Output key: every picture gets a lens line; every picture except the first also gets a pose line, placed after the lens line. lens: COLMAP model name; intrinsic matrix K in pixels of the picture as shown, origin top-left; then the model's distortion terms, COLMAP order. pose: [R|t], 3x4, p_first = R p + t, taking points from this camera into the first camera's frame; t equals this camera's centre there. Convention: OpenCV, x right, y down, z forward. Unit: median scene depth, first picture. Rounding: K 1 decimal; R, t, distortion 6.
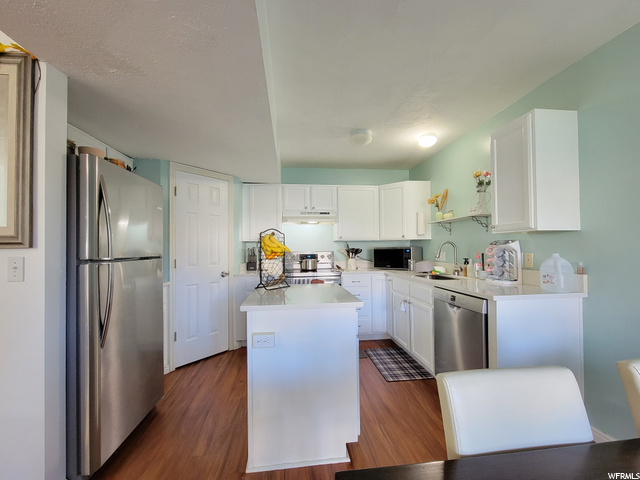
lens RADIAL K [[260.9, 0, 318.9], [0, 260.9, 242.1], [0, 0, 1]] dist [-0.001312, -0.000272]
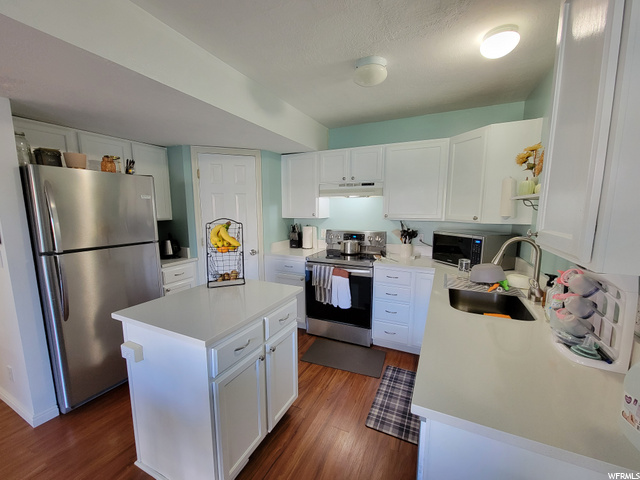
lens RADIAL K [[260.9, 0, 320.4], [0, 260.9, 242.6], [0, 0, 1]] dist [-0.001312, -0.000272]
pose [[0.848217, 0.079419, -0.523660, 0.332862], [0.005902, 0.987215, 0.159282, -0.064710], [0.529615, -0.138197, 0.836905, 0.253893]]
